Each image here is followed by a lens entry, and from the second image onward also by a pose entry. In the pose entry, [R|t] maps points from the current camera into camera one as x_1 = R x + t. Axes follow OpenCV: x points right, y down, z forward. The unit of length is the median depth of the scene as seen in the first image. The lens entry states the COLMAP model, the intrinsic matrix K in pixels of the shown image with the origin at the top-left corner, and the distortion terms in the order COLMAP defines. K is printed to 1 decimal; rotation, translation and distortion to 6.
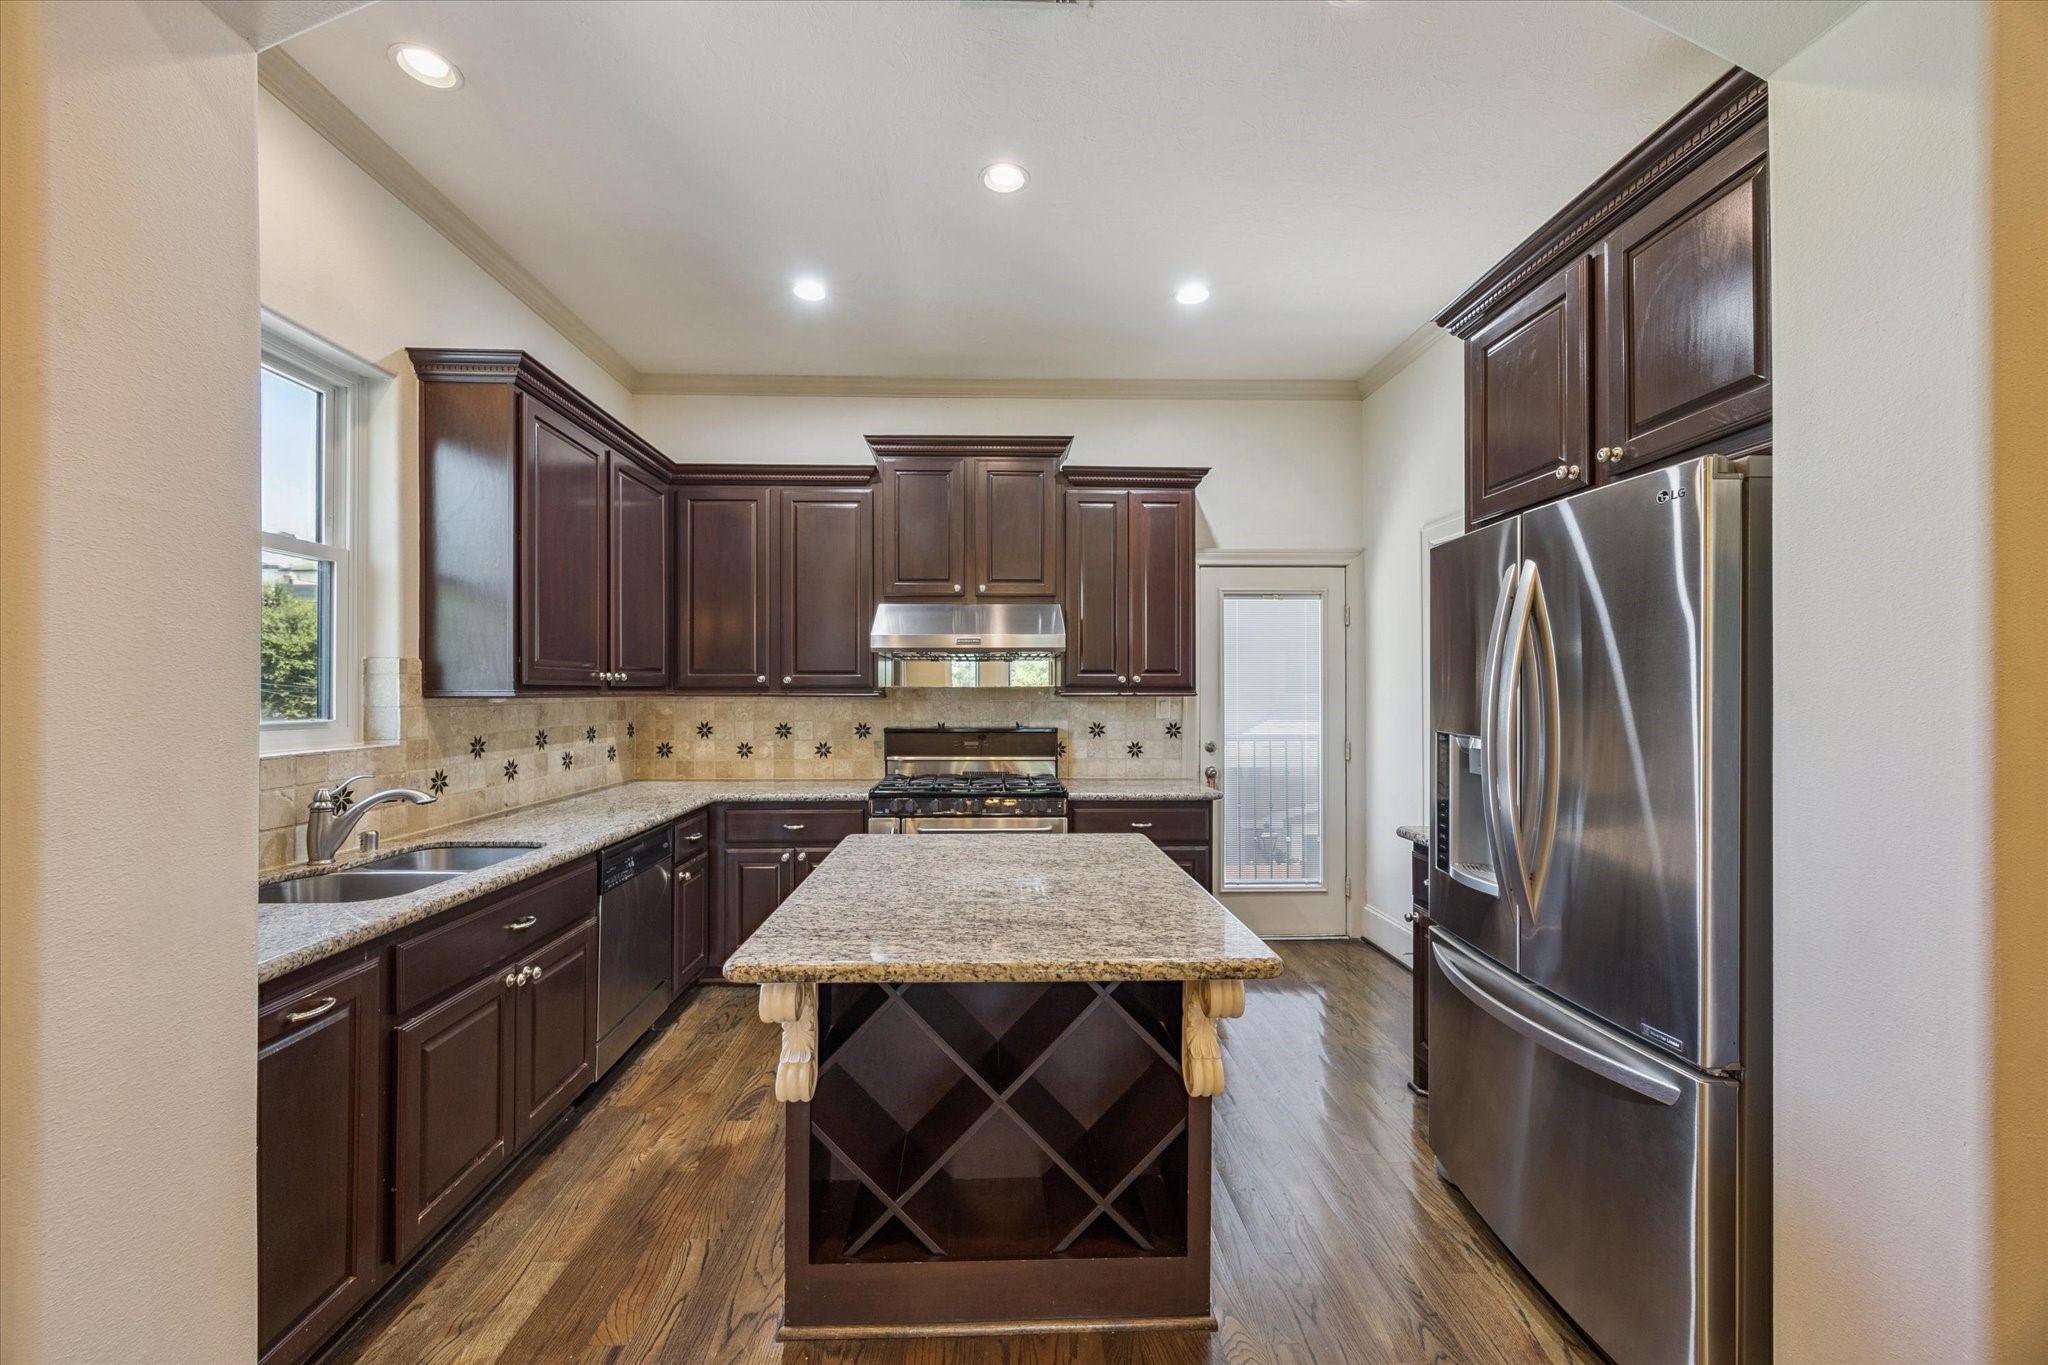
lens RADIAL K [[793.6, 0, 1003.5], [0, 793.6, 694.5], [0, 0, 1]] dist [0.001688, -0.000055]
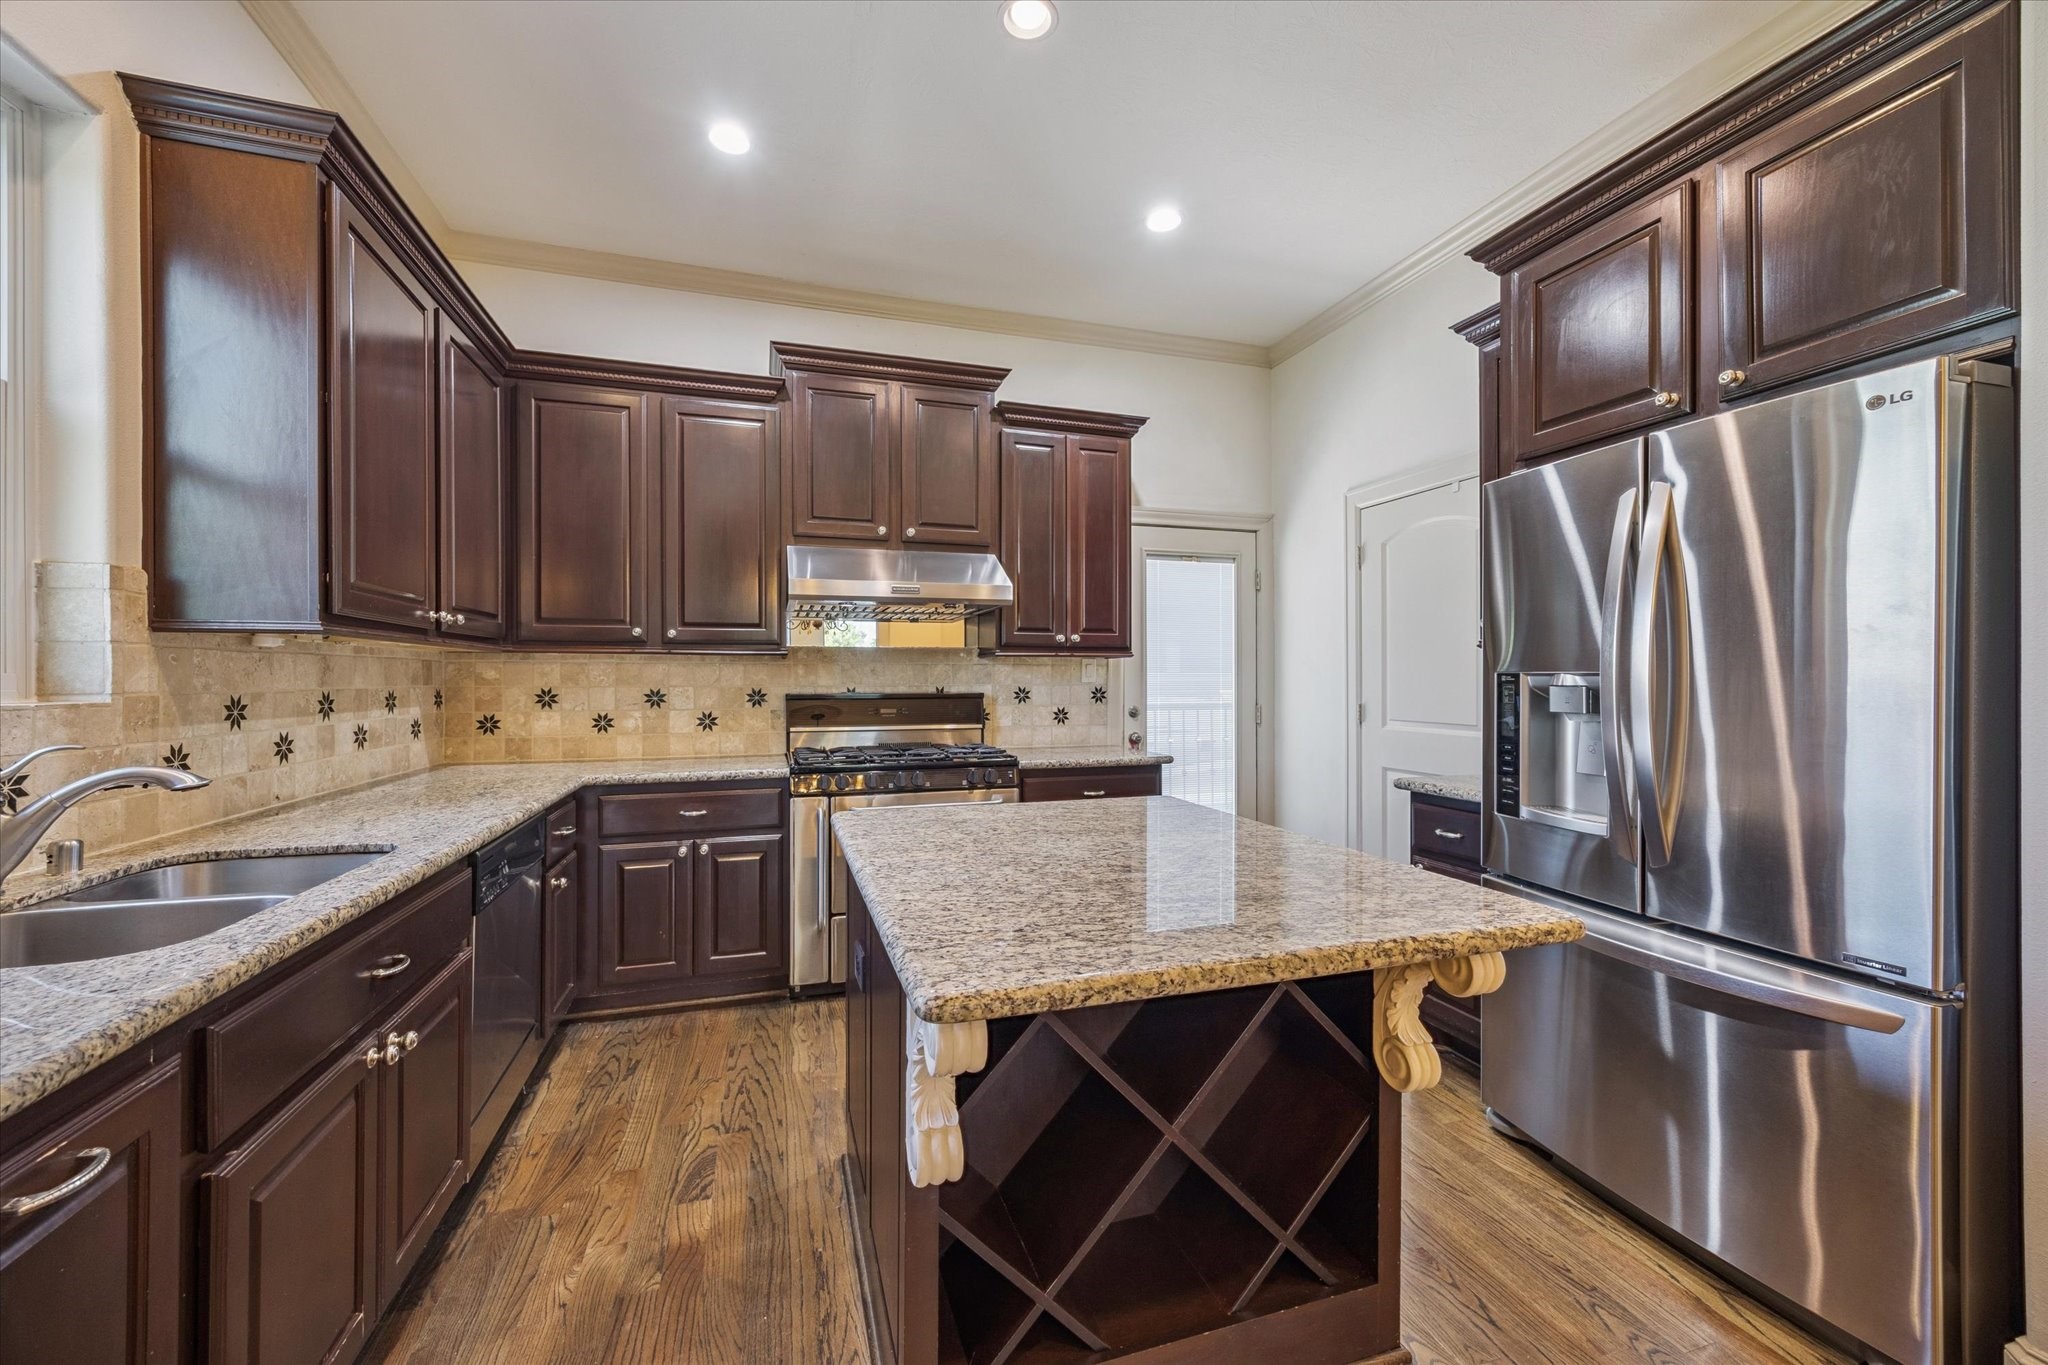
lens RADIAL K [[793.6, 0, 1023.6], [0, 793.6, 680.6], [0, 0, 1]] dist [0.001688, -0.000055]
pose [[0.961995, -0.002990, 0.273049, -0.214823], [0.002554, 0.999995, 0.001955, 0.042208], [-0.273054, -0.001184, 0.961998, 0.179633]]
